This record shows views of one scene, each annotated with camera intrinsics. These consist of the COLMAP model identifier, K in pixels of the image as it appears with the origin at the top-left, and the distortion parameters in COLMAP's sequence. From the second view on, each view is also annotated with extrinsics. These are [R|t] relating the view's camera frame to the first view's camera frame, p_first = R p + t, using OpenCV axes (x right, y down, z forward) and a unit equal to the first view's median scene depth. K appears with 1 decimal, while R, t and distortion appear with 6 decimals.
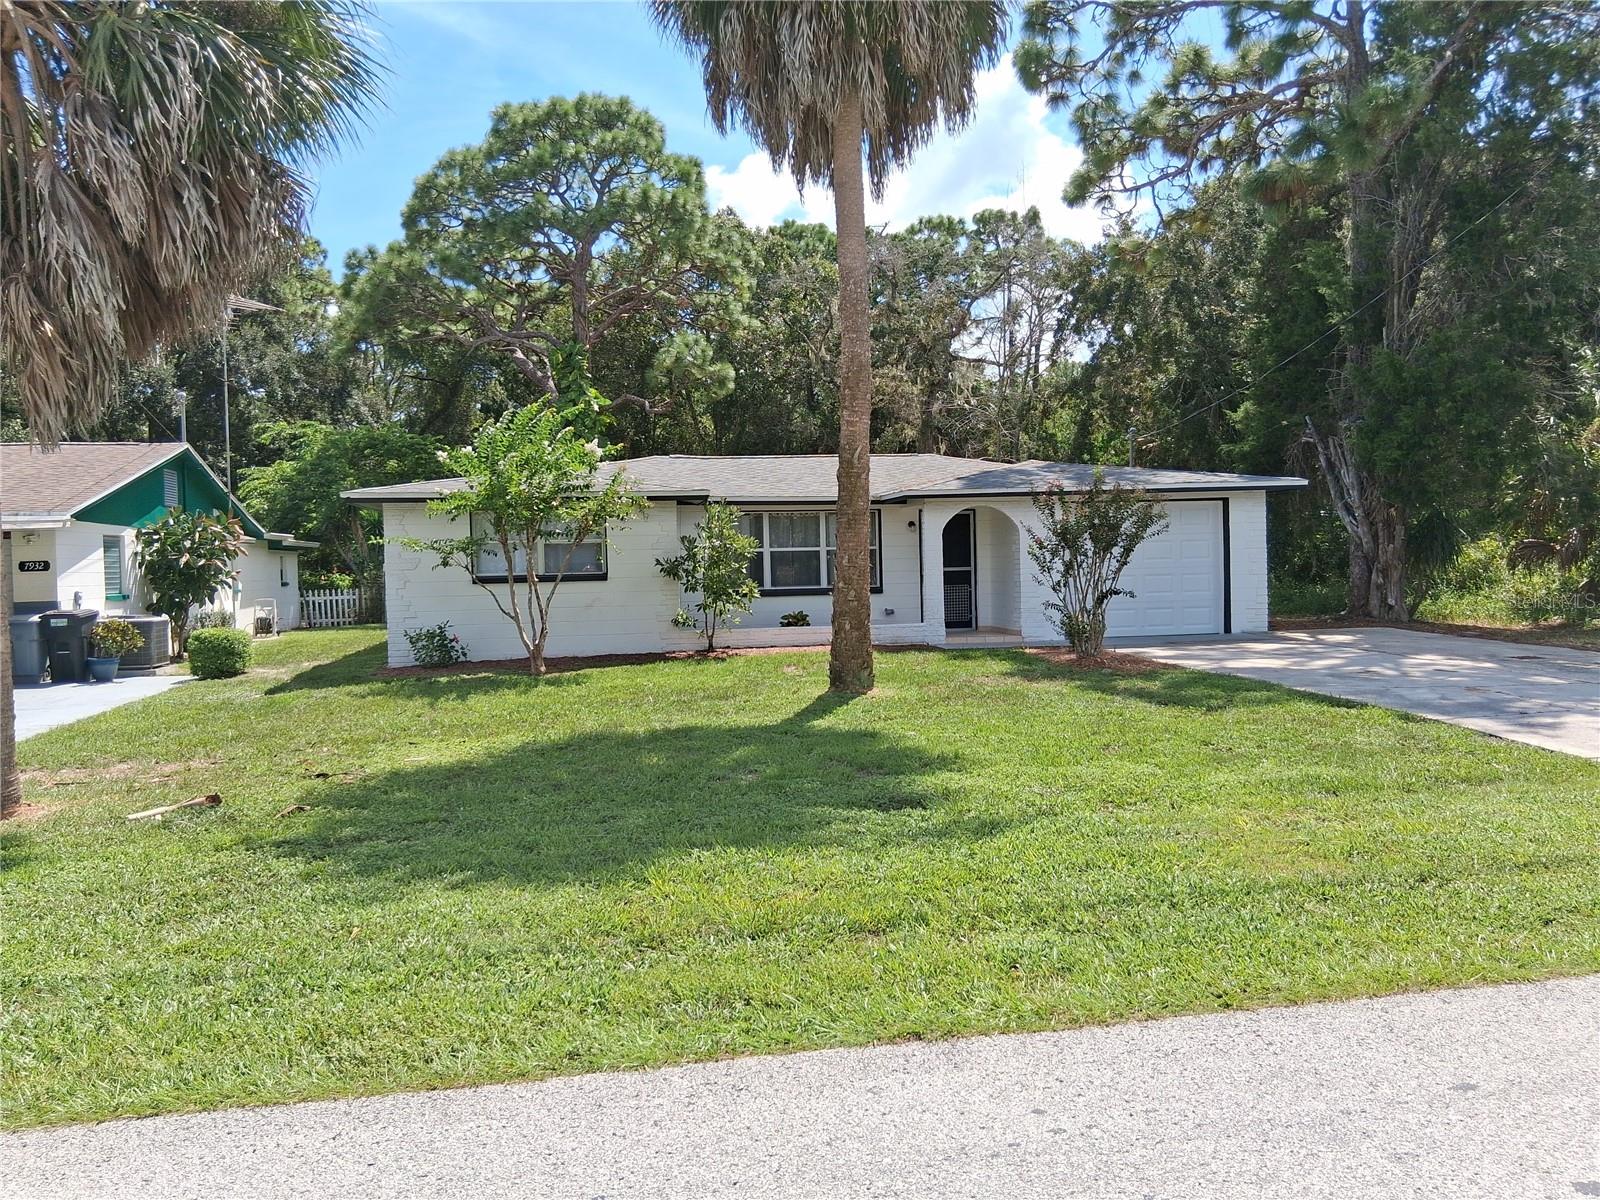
lens RADIAL K [[1203.3, 0, 799.2], [0, 1203.3, 598.8], [0, 0, 1]] dist [0.093063, -0.150530]
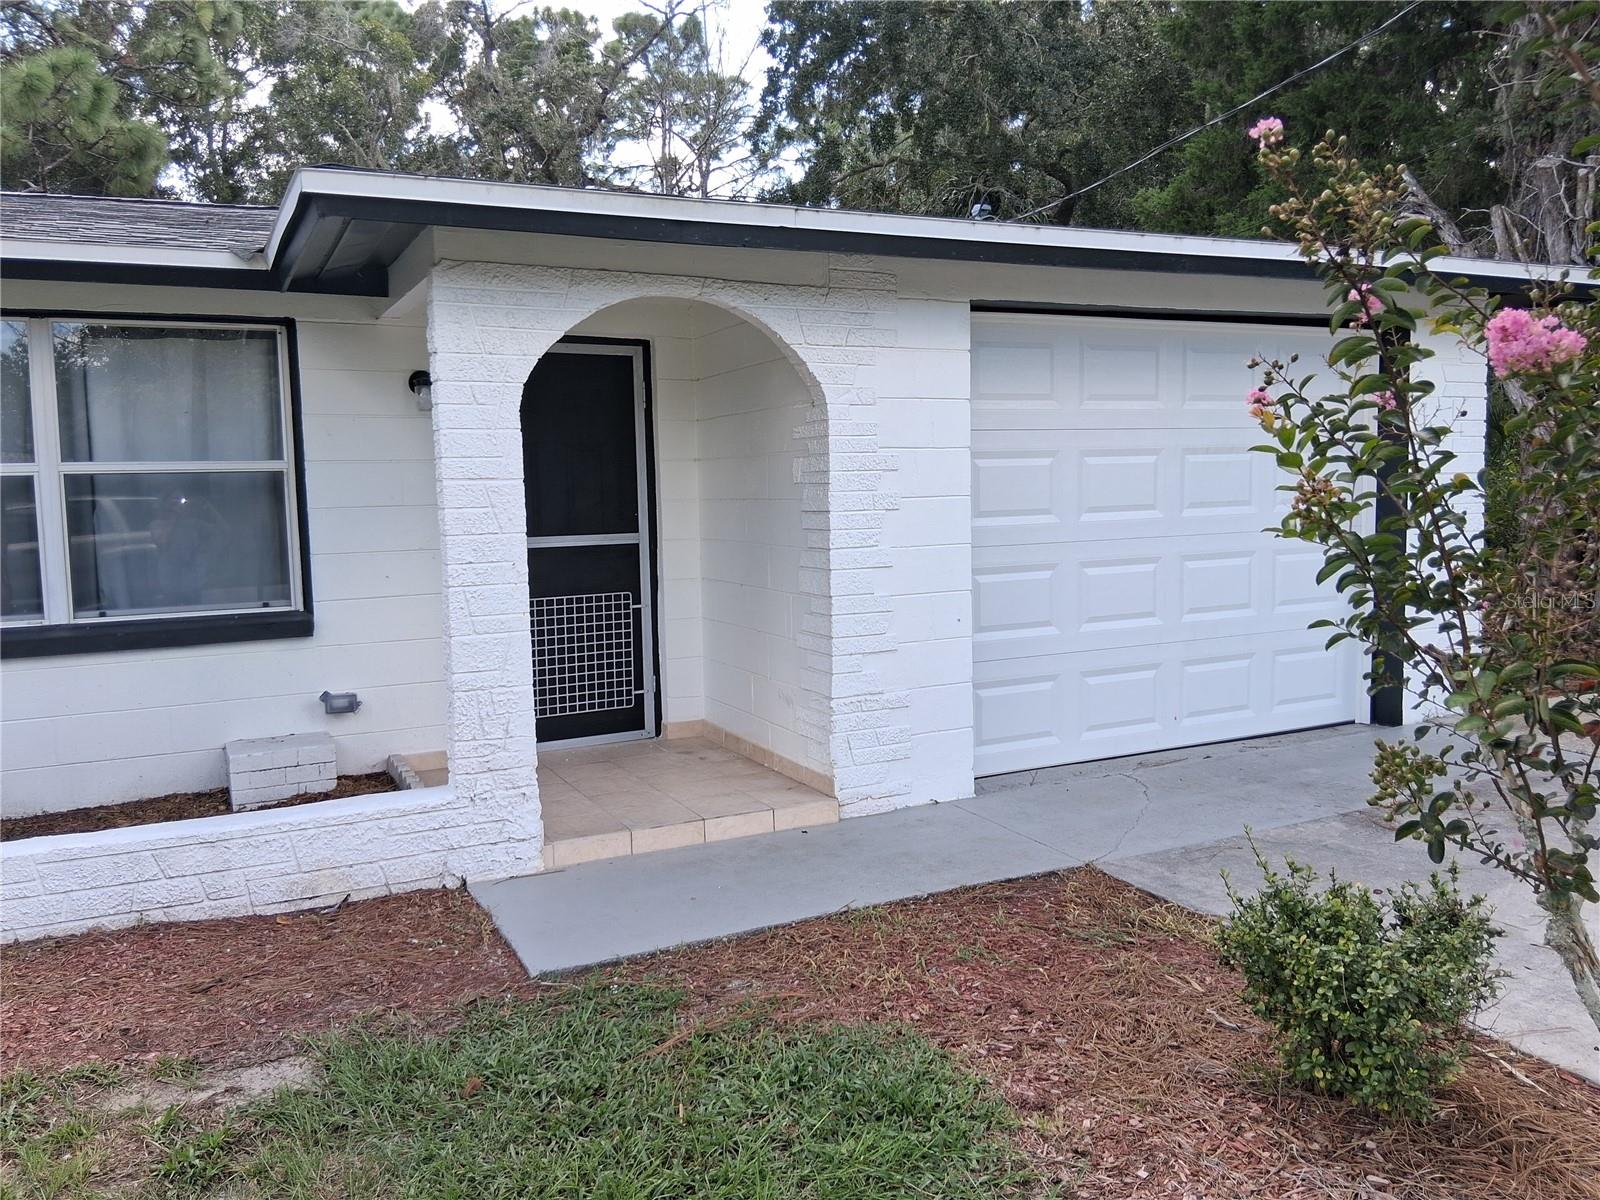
lens RADIAL K [[1203.3, 0, 800.0], [0, 1203.3, 597.5], [0, 0, 1]] dist [0.093063, -0.150530]
pose [[0.958761, -0.026105, 0.283012, 0.034434], [0.009394, 0.998139, 0.060244, -0.009977], [-0.284058, -0.055101, 0.957222, 0.245942]]
